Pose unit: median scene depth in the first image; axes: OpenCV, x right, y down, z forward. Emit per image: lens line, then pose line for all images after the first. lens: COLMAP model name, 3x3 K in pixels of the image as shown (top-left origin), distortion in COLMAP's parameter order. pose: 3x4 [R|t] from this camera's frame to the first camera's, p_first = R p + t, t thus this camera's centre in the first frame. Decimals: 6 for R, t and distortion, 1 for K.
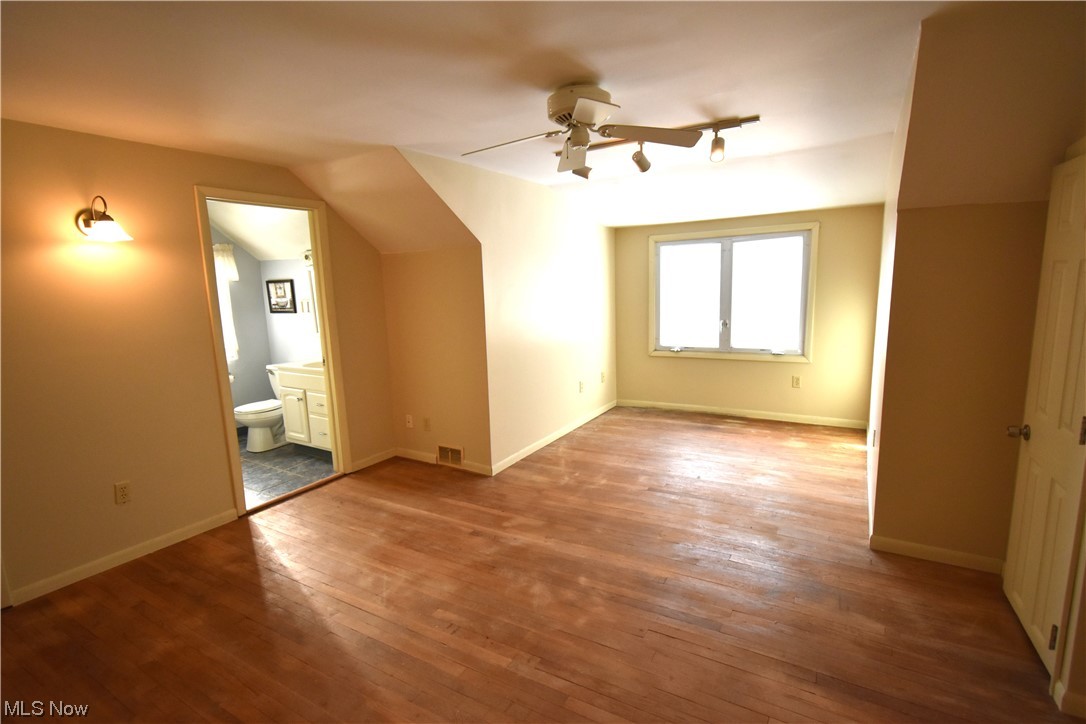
lens RADIAL K [[528.2, 0, 542.1], [0, 528.2, 366.5], [0, 0, 1]] dist [-0.000054, -0.000196]
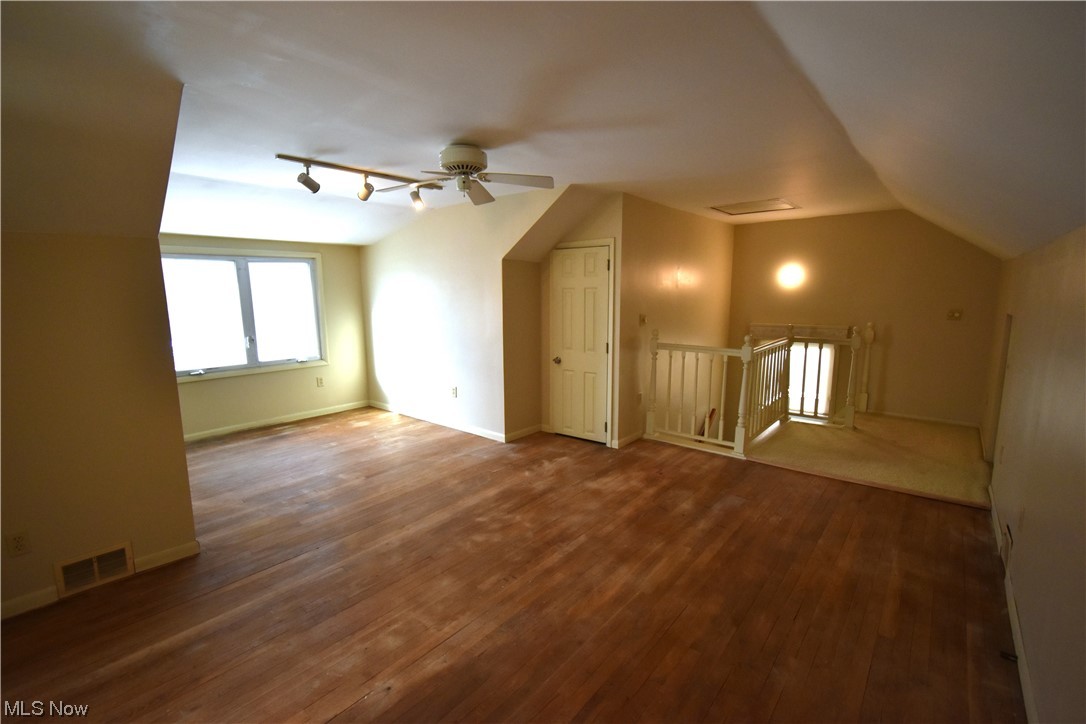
lens RADIAL K [[478.7, 0, 541.5], [0, 478.7, 365.2], [0, 0, 1]] dist [0.003348, 0.000040]
pose [[0.160154, -0.119549, 0.979826, -0.543226], [0.161971, 0.982367, 0.093384, -0.030354], [-0.973713, 0.143748, 0.176693, 0.314622]]
